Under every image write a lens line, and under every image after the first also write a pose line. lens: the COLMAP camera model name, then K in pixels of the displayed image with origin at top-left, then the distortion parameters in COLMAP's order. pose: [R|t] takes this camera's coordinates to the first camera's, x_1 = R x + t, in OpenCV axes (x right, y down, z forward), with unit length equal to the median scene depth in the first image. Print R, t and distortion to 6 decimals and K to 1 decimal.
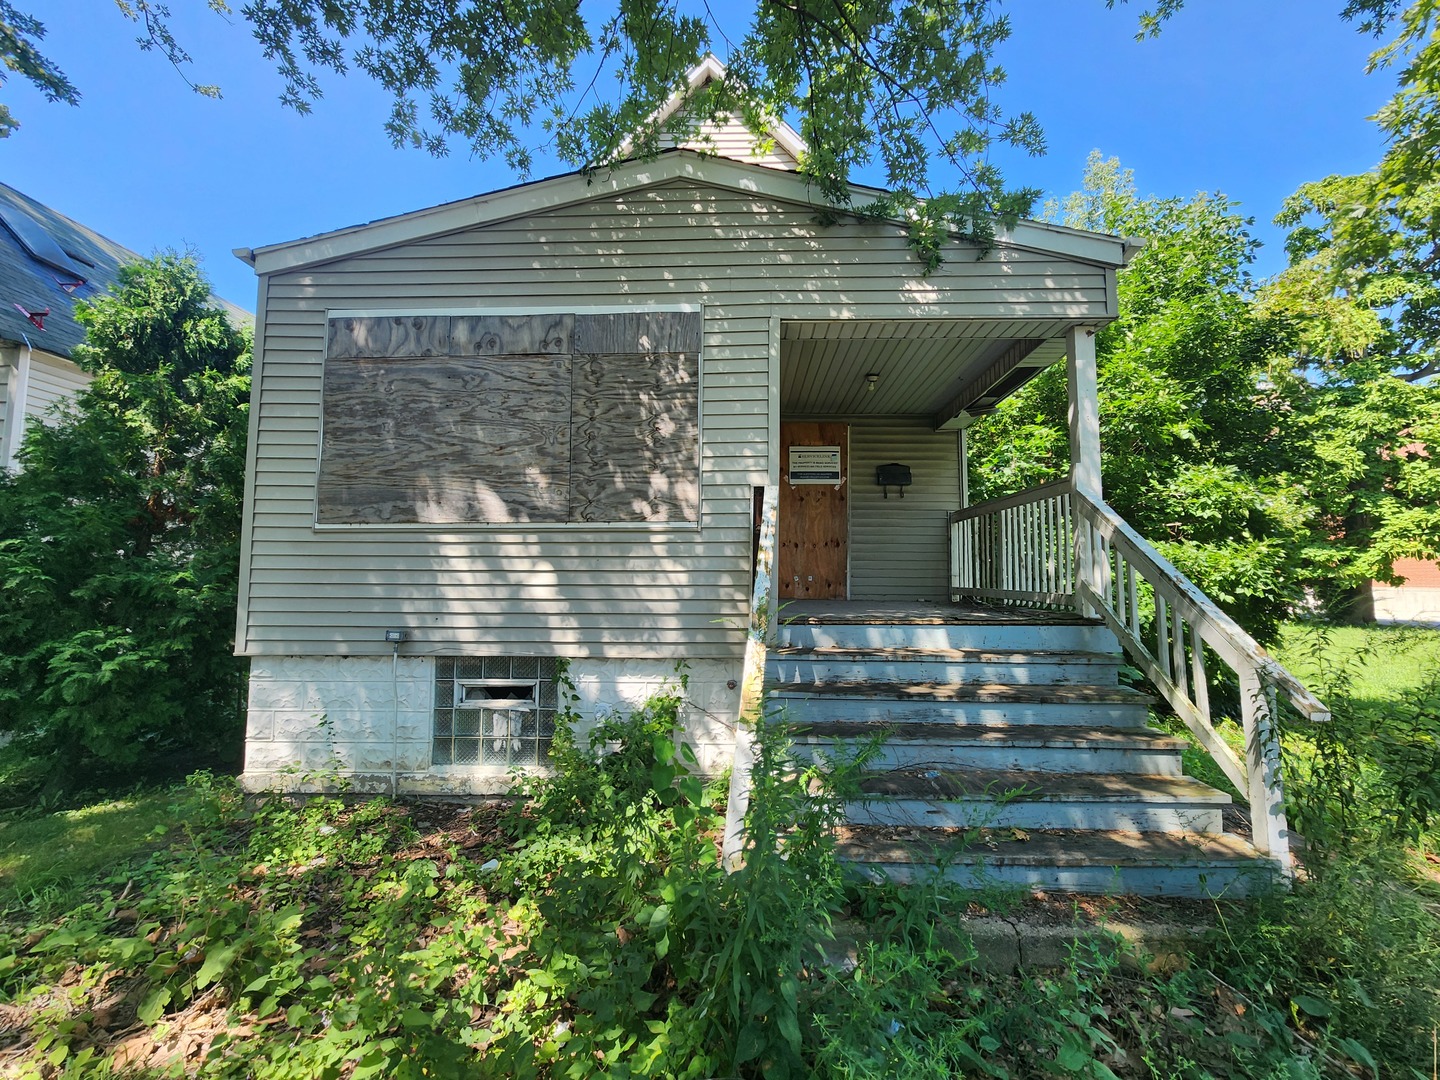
lens RADIAL K [[589.2, 0, 720.2], [0, 589.2, 543.8], [0, 0, 1]] dist [-0.002625, 0.000011]
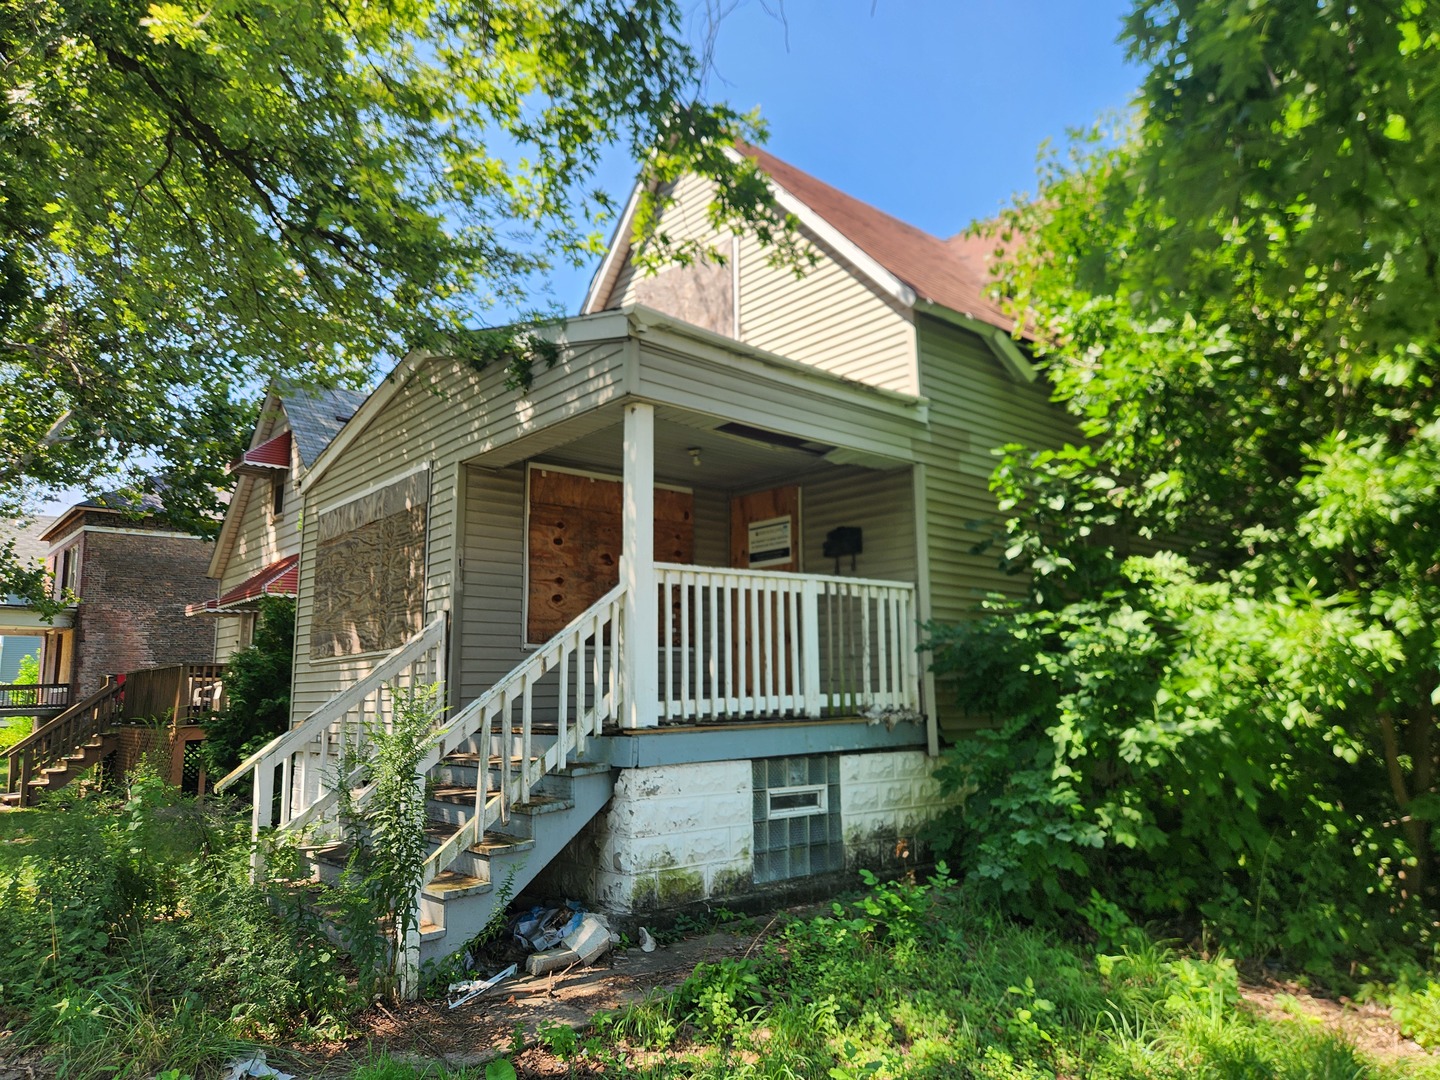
lens RADIAL K [[972.3, 0, 720.6], [0, 972.3, 541.2], [0, 0, 1]] dist [0.002030, 0.000185]
pose [[0.684307, -0.130960, -0.717338, 1.777995], [0.065335, 0.990795, -0.118558, 0.026605], [0.726262, 0.034263, 0.686564, 0.081352]]
